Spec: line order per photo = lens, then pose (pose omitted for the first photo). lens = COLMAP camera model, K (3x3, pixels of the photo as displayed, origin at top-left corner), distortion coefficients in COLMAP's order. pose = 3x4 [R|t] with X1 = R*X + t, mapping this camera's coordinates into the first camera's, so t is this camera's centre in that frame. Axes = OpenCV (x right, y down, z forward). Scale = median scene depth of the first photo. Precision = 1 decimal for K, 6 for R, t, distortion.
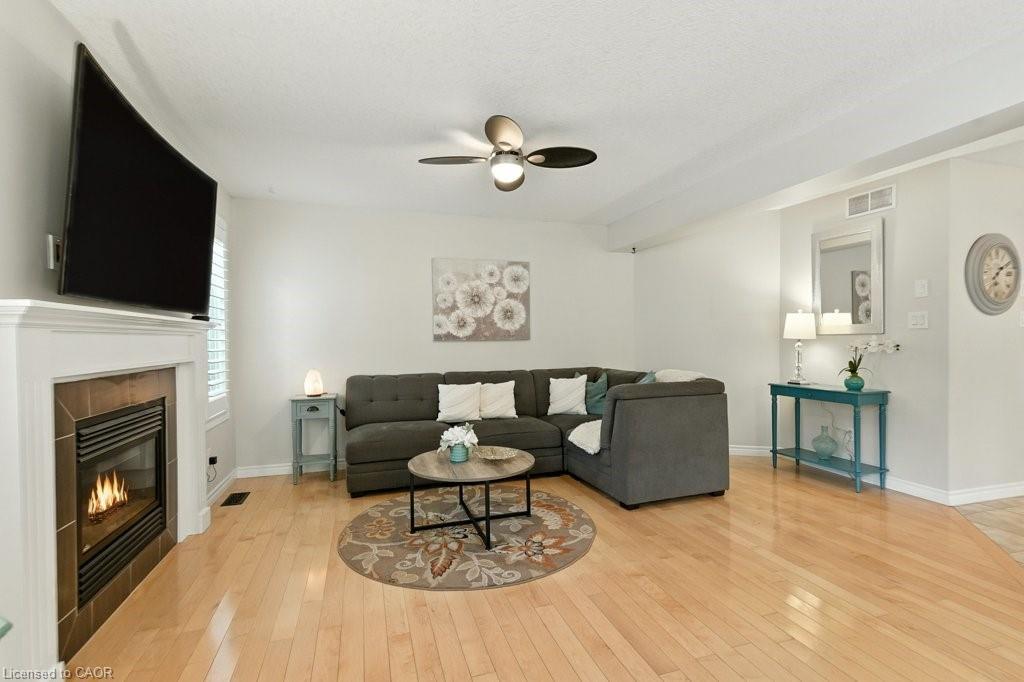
lens RADIAL K [[456.8, 0, 513.8], [0, 456.8, 340.3], [0, 0, 1]] dist [0.002995, -0.000171]
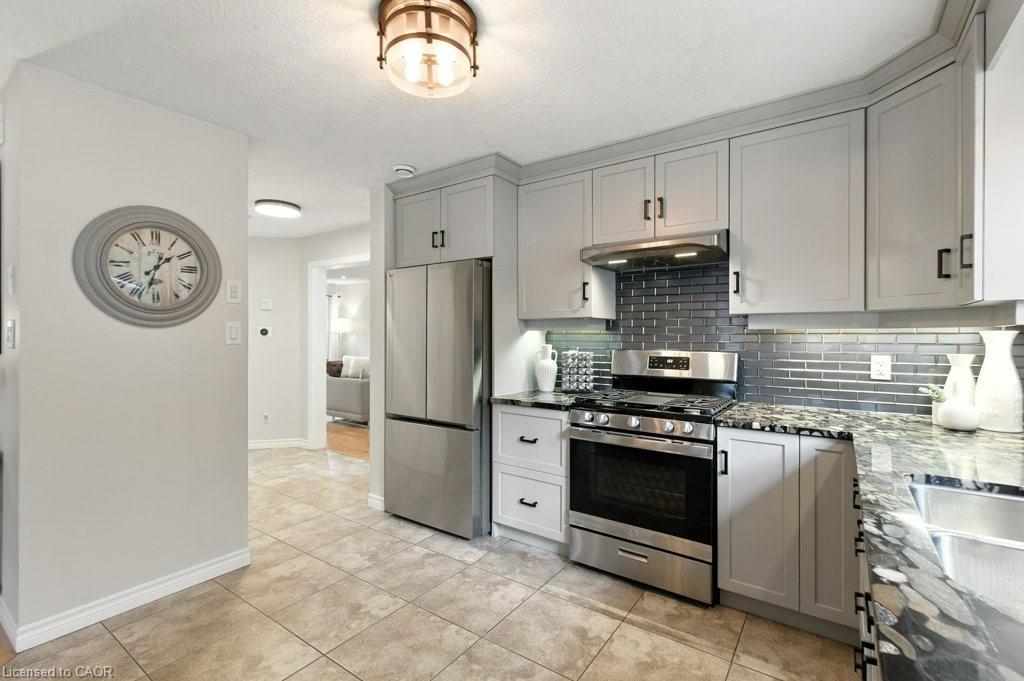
lens RADIAL K [[456.8, 0, 514.7], [0, 456.8, 337.4], [0, 0, 1]] dist [0.002995, -0.000171]
pose [[0.800720, 0.016646, 0.598807, 1.198469], [-0.012707, 0.999861, -0.010803, -0.045903], [-0.598904, 0.001041, 0.800820, 0.164854]]
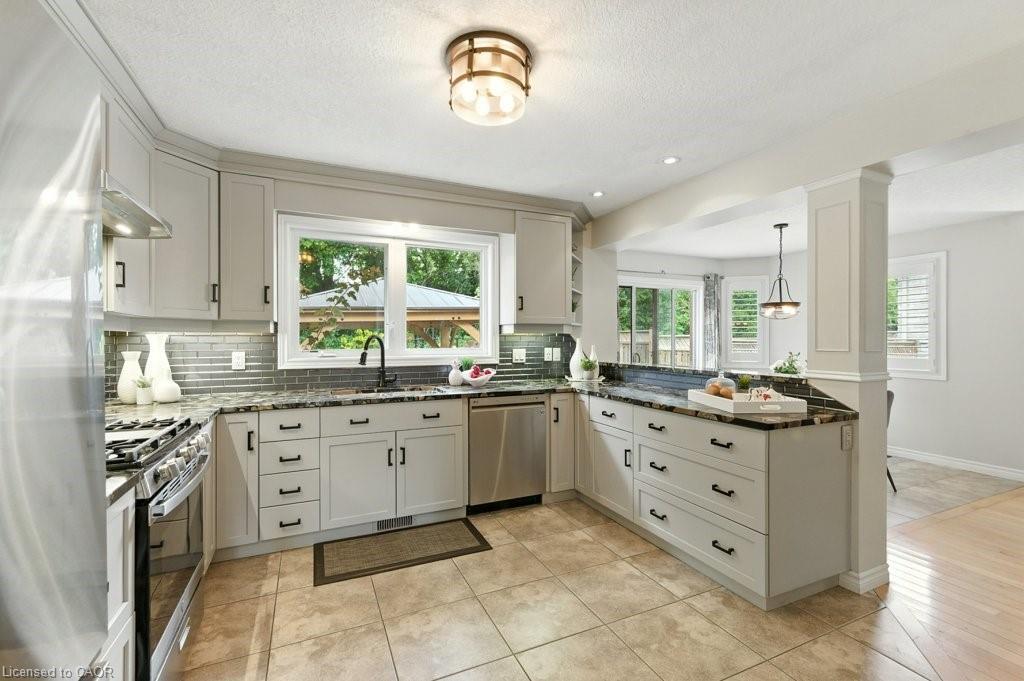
lens RADIAL K [[456.8, 0, 511.9], [0, 456.8, 339.0], [0, 0, 1]] dist [0.002995, -0.000171]
pose [[-0.994451, 0.010595, -0.104666, 1.500261], [0.009684, 0.999911, 0.009210, -0.062922], [0.104754, 0.008146, -0.994465, 1.379402]]
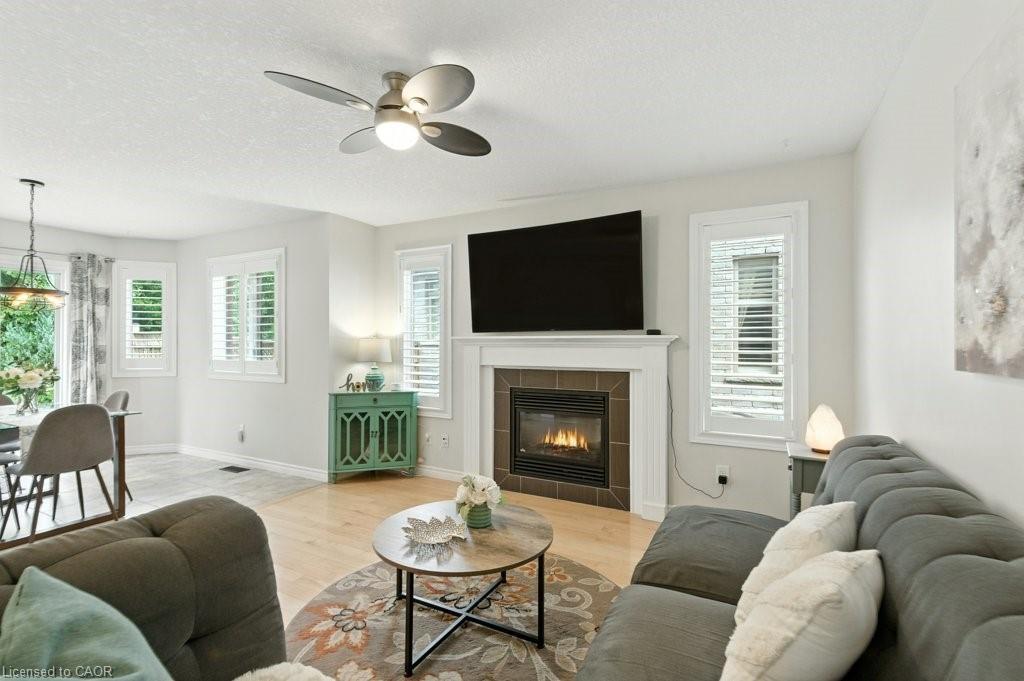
lens RADIAL K [[456.8, 0, 517.3], [0, 456.8, 341.6], [0, 0, 1]] dist [0.002995, -0.000171]
pose [[-0.707794, 0.010616, -0.706340, 0.349851], [0.004947, 0.999937, 0.010072, -0.038216], [0.706402, 0.003634, -0.707801, 1.563855]]
